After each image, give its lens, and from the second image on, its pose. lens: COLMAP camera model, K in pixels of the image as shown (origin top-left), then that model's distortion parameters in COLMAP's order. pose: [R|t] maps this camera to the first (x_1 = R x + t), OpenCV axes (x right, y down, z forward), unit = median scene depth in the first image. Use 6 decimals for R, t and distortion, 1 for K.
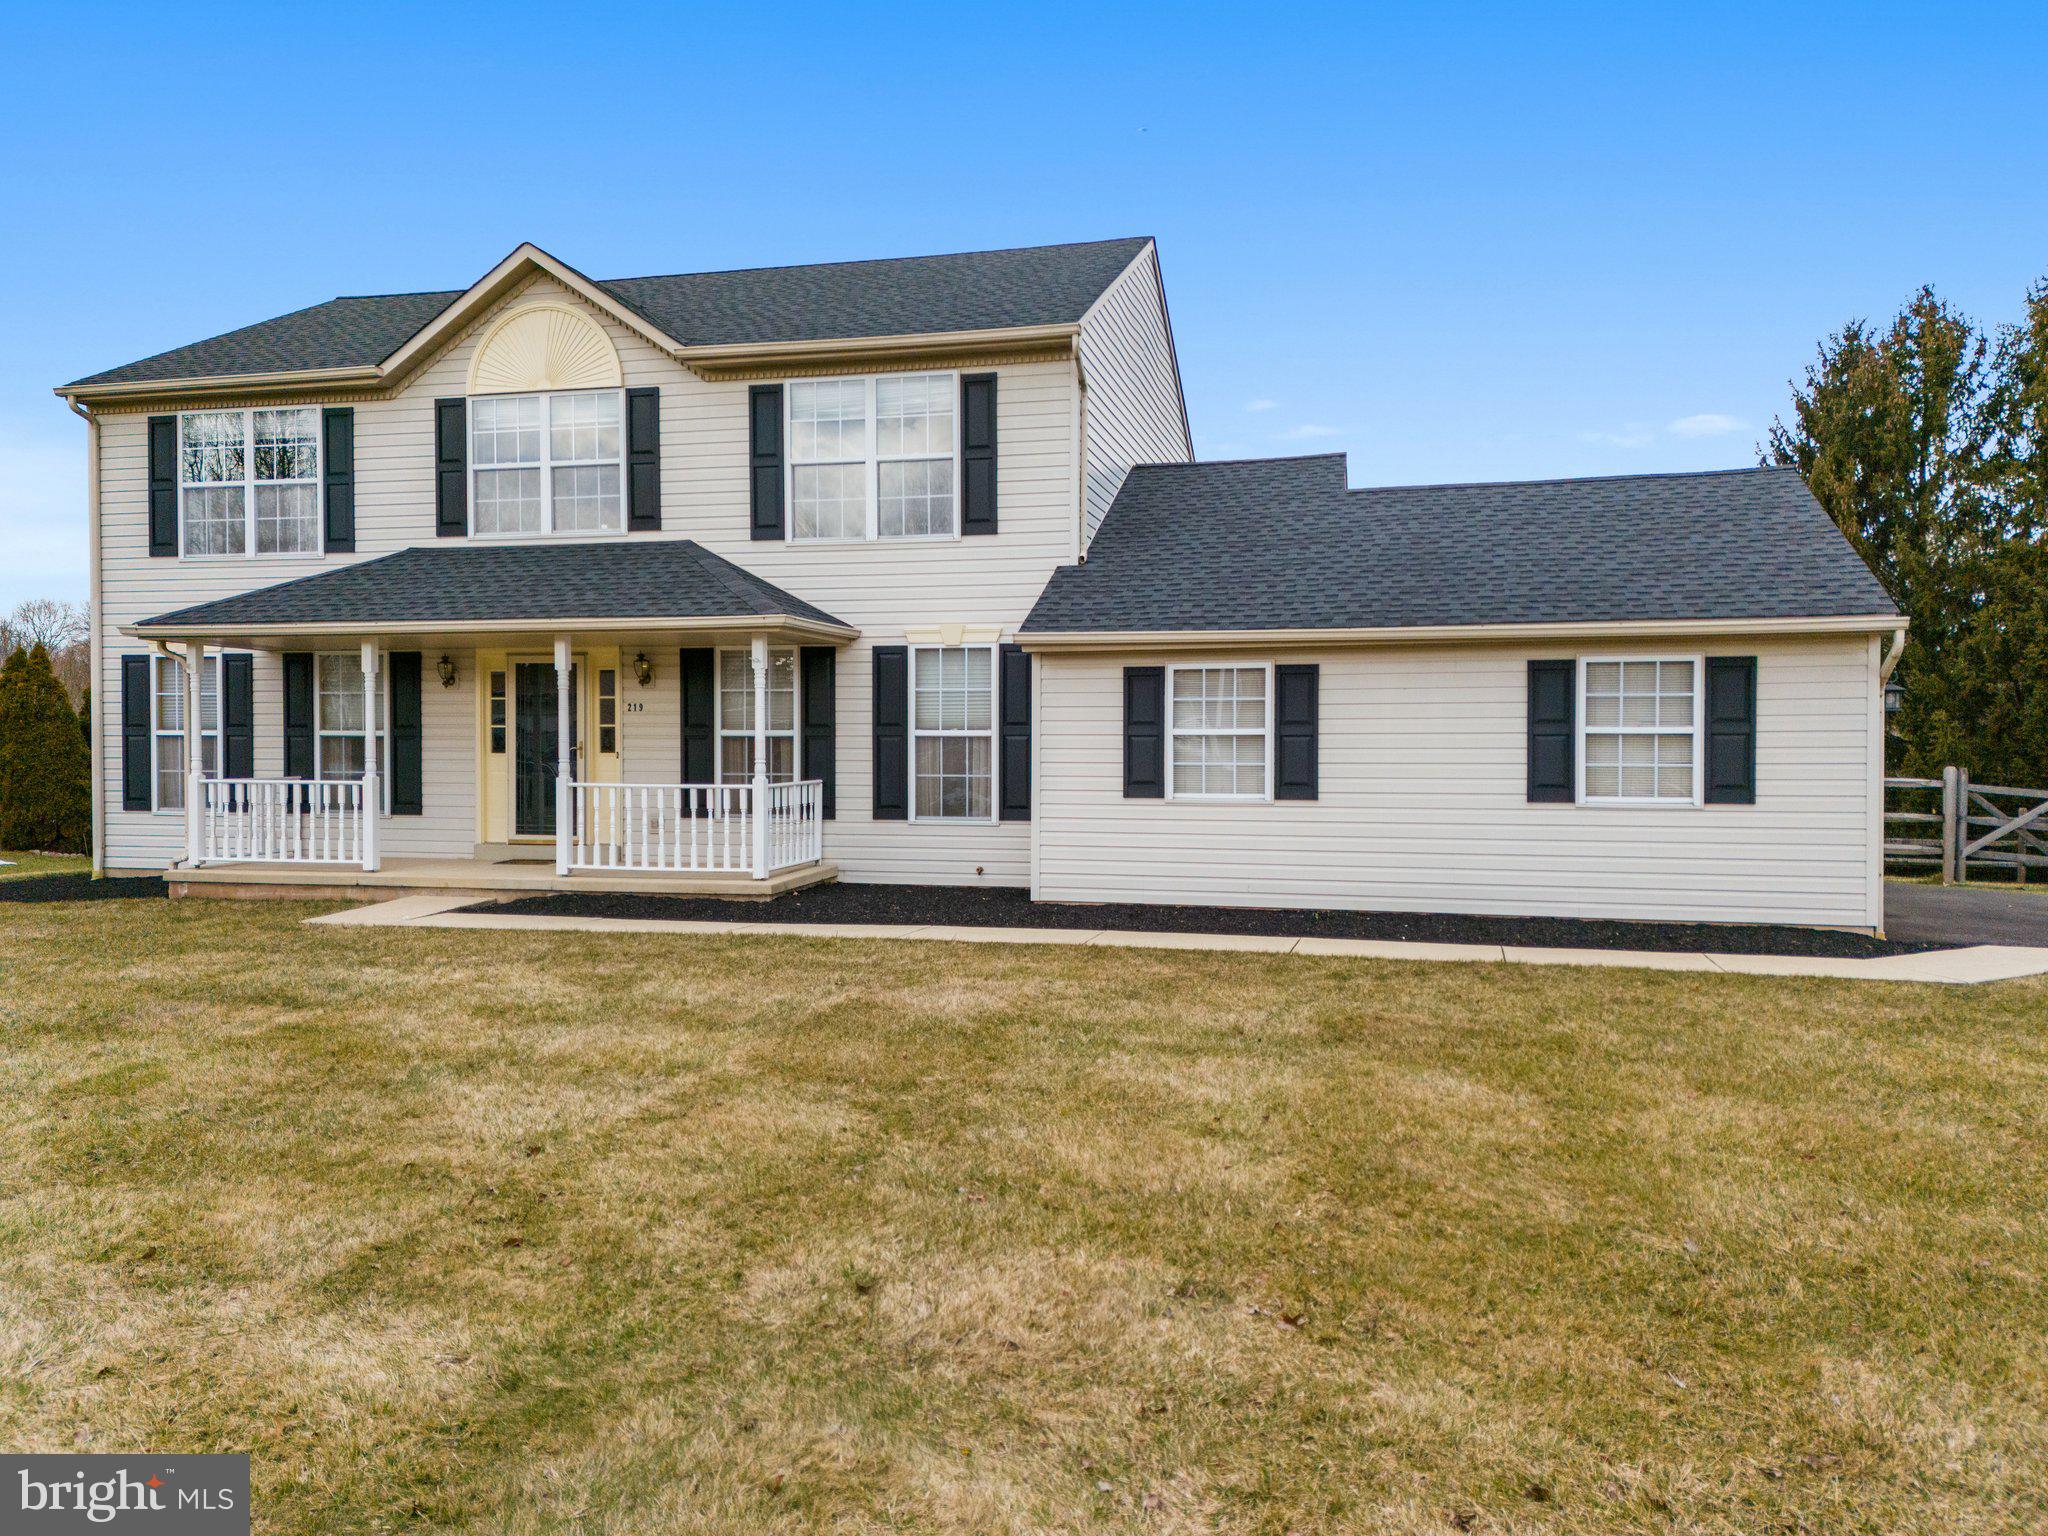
lens RADIAL K [[1479.9, 0, 1025.7], [0, 1479.9, 776.6], [0, 0, 1]] dist [0.104383, -0.125409]
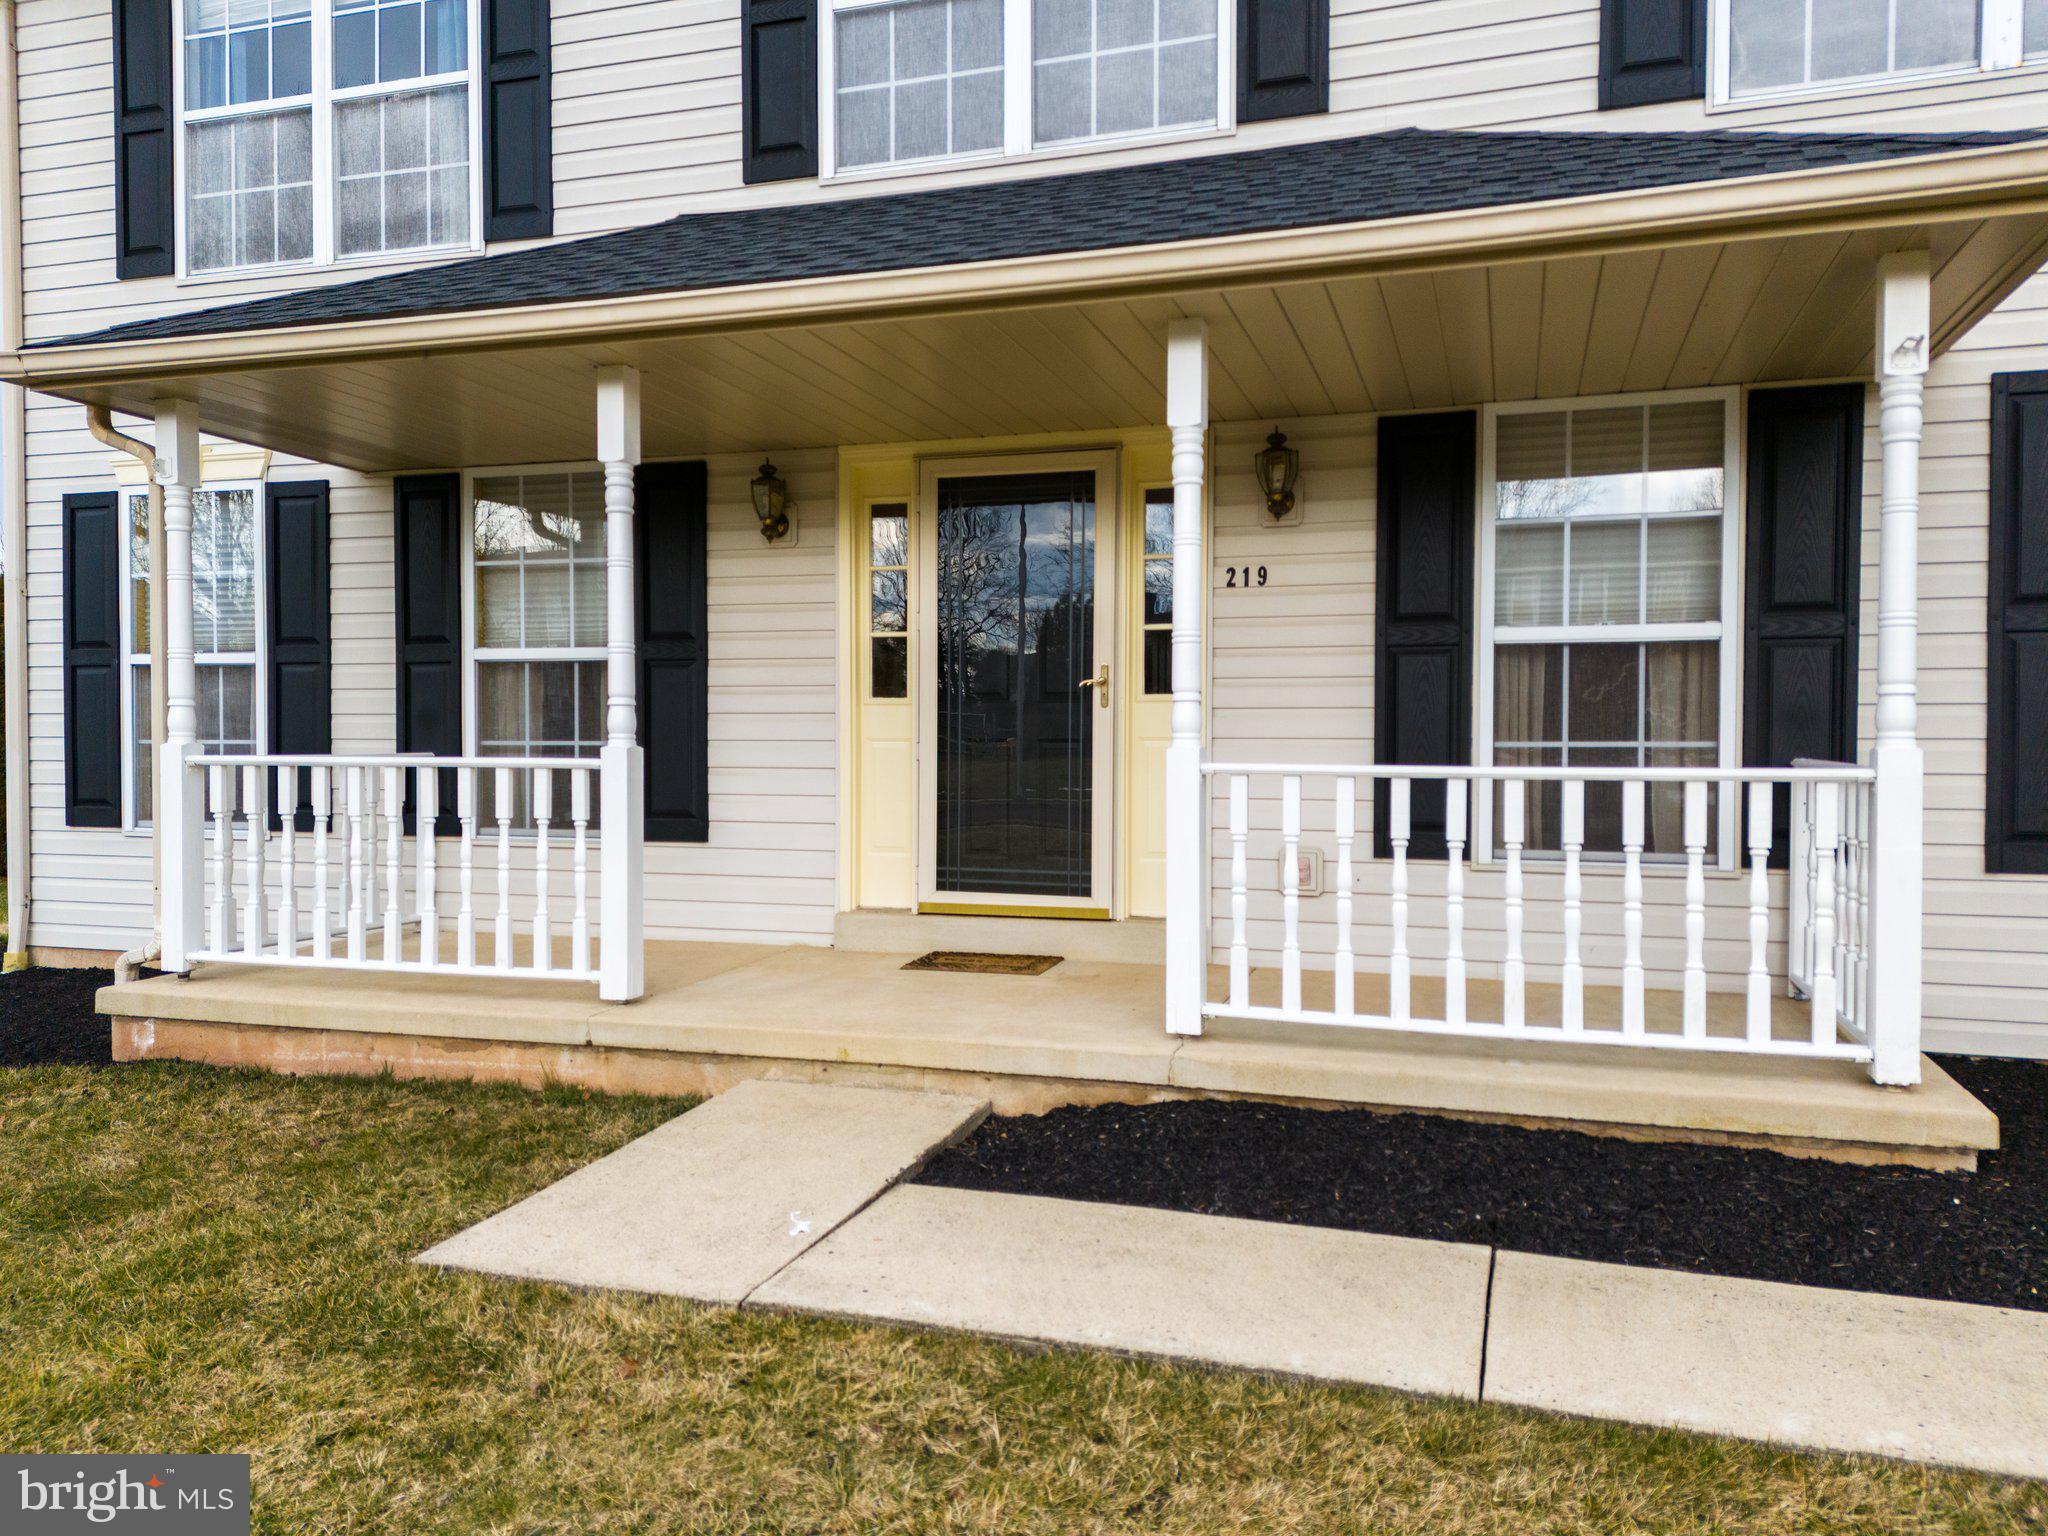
lens RADIAL K [[1479.9, 0, 1025.7], [0, 1479.9, 776.6], [0, 0, 1]] dist [0.104383, -0.125409]
pose [[0.998017, 0.002909, -0.062877, -0.301085], [-0.002881, 0.999996, 0.000532, 0.006667], [0.062878, -0.000350, 0.998021, 0.614159]]
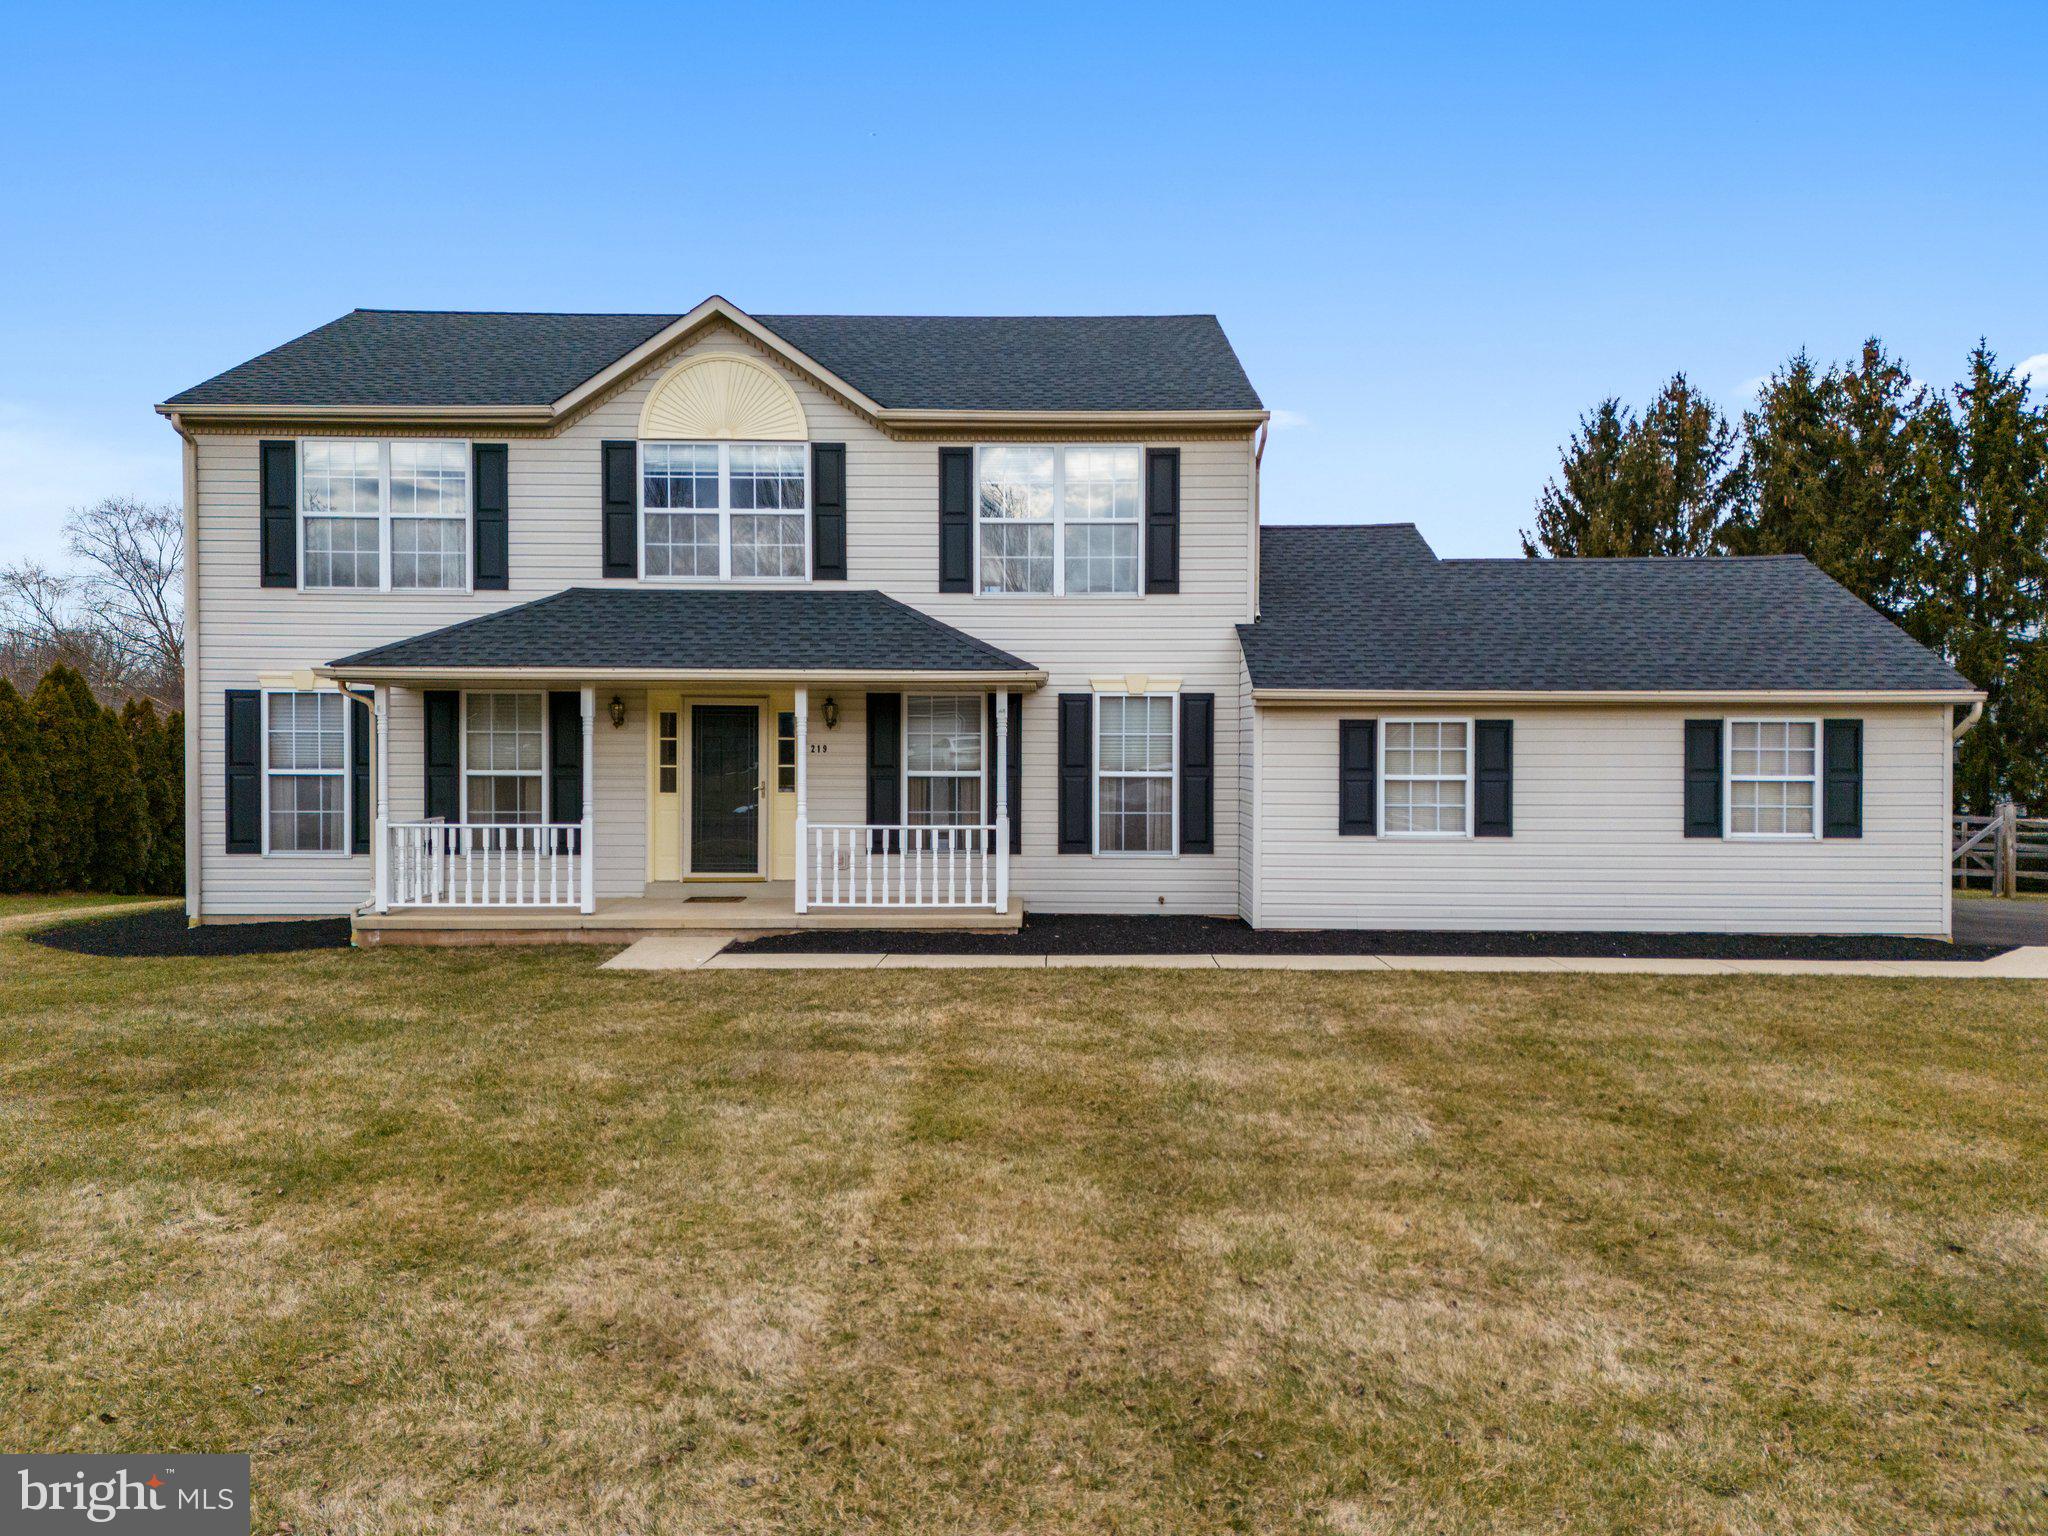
lens RADIAL K [[1479.9, 0, 1025.7], [0, 1479.9, 776.6], [0, 0, 1]] dist [0.104383, -0.125409]
pose [[0.971639, -0.003197, 0.236446, -0.373330], [0.003408, 0.999994, -0.000483, -0.026471], [-0.236443, 0.001276, 0.971644, -0.040889]]
